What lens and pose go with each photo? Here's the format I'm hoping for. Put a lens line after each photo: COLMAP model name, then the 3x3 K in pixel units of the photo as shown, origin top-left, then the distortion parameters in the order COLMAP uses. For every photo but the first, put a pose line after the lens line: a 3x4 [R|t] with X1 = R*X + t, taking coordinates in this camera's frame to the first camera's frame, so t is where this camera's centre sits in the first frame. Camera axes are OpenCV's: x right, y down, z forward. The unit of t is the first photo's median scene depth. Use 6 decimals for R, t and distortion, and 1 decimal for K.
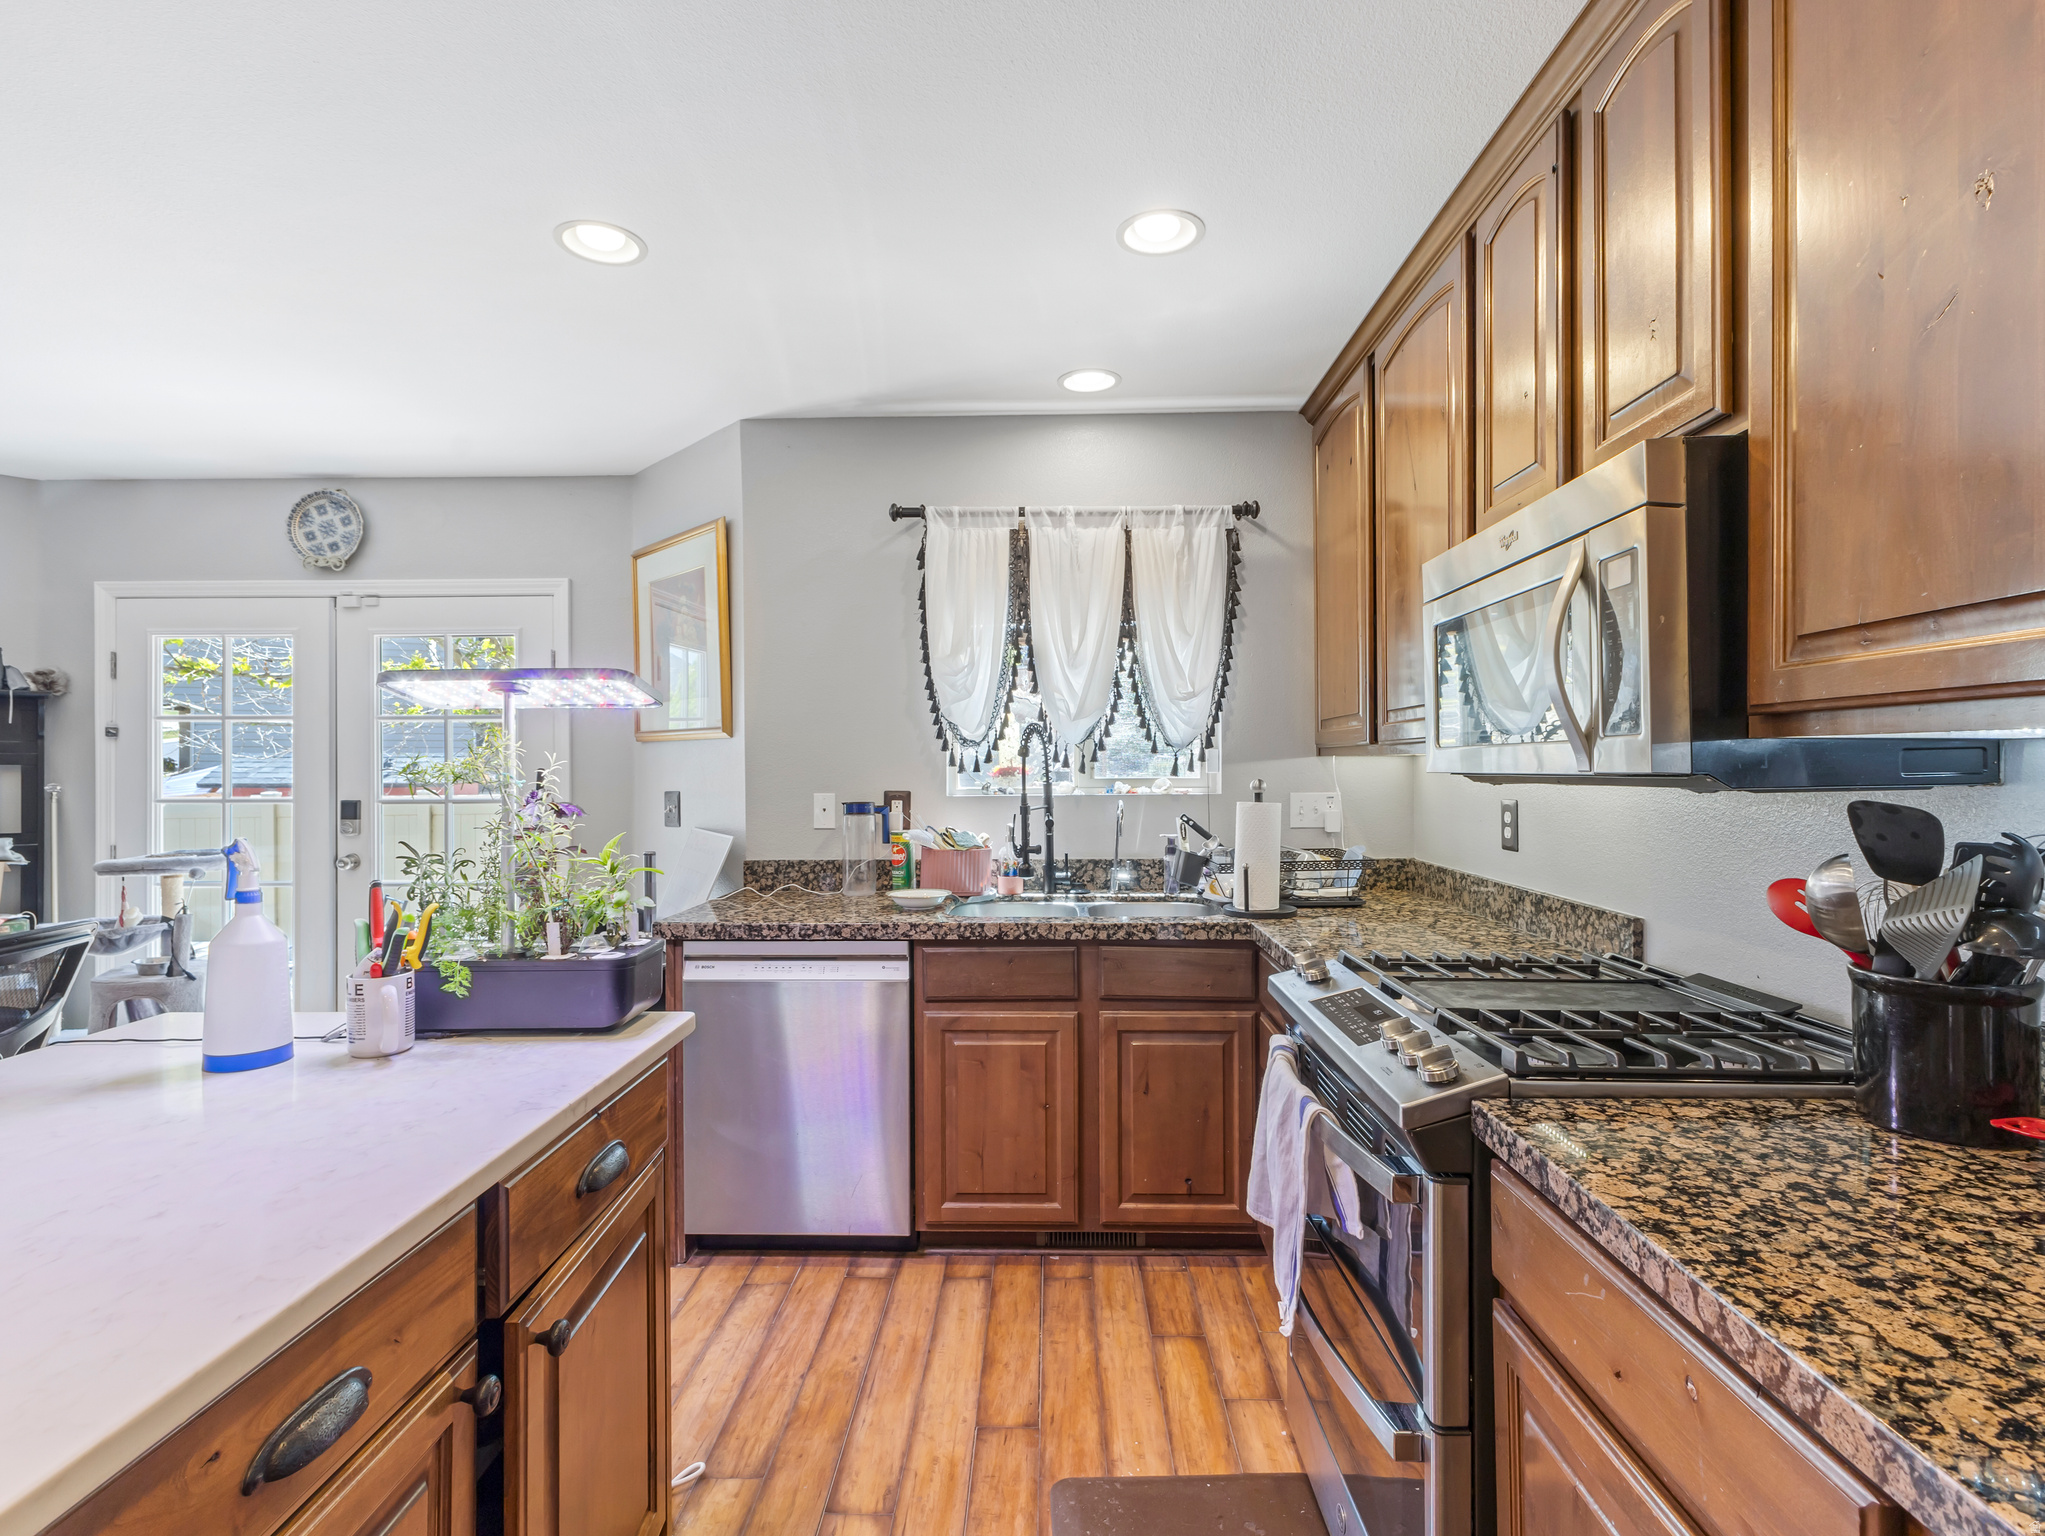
lens RADIAL K [[1025.2, 0, 1015.7], [0, 1025.2, 766.9], [0, 0, 1]] dist [0.010463, -0.001883]
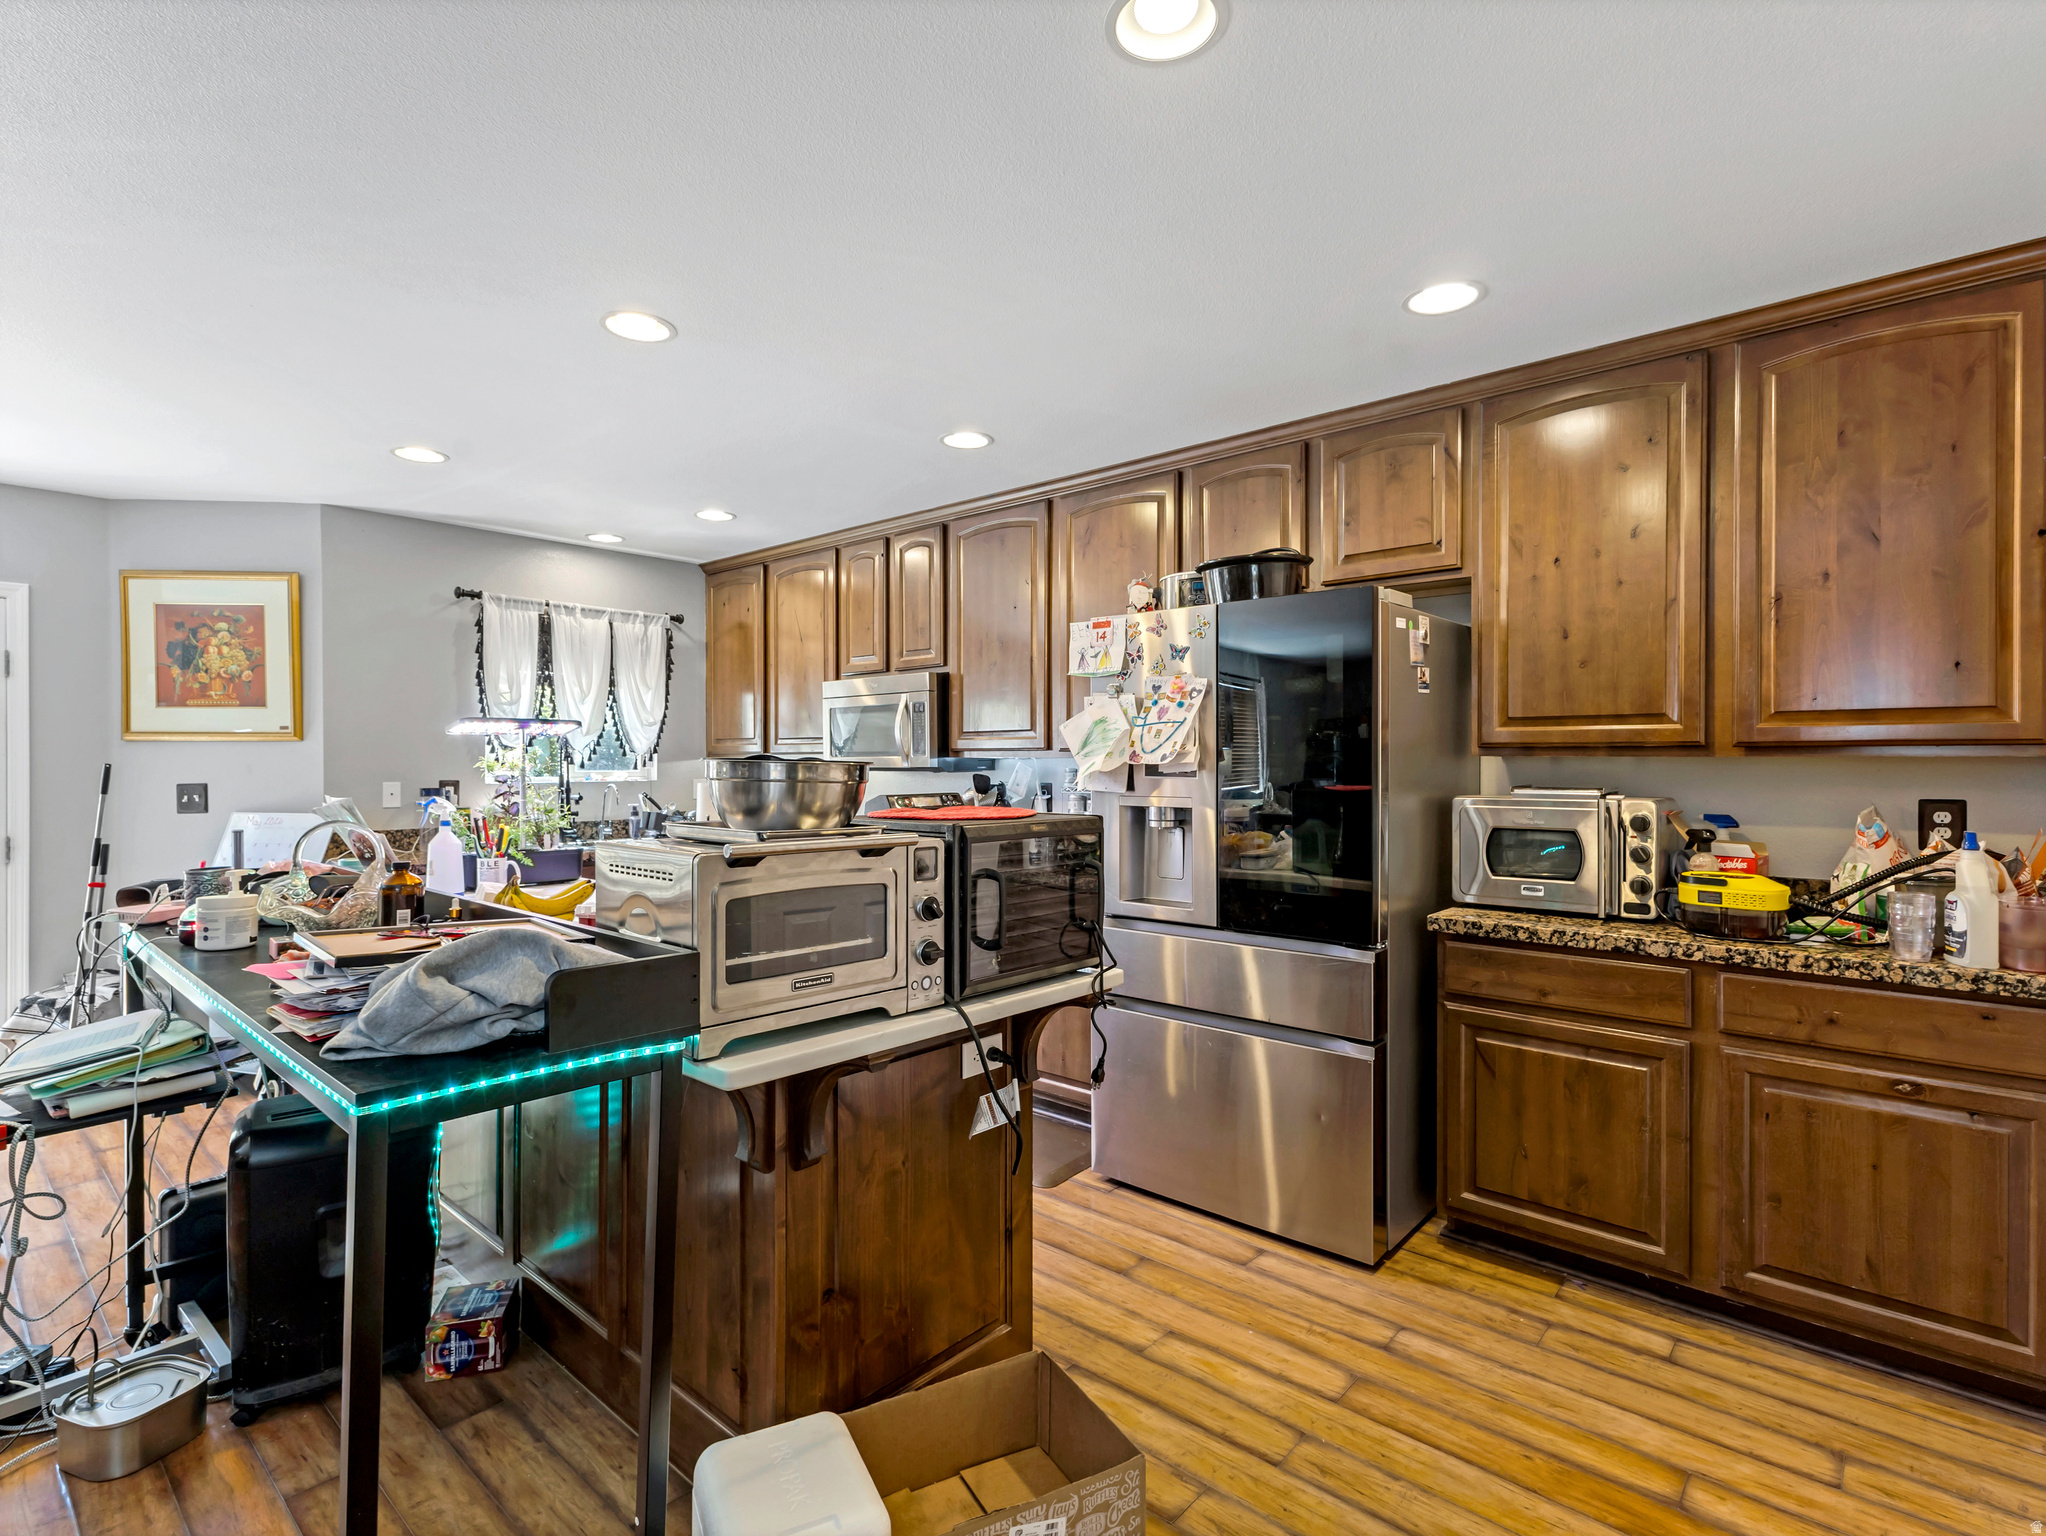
lens RADIAL K [[1025.7, 0, 1023.9], [0, 1025.7, 768.1], [0, 0, 1]] dist [0.010463, -0.001883]
pose [[0.658013, 0.003441, 0.752999, -0.707092], [-0.003995, 0.999991, -0.001079, 0.005088], [-0.752996, -0.002298, 0.658021, -0.605985]]
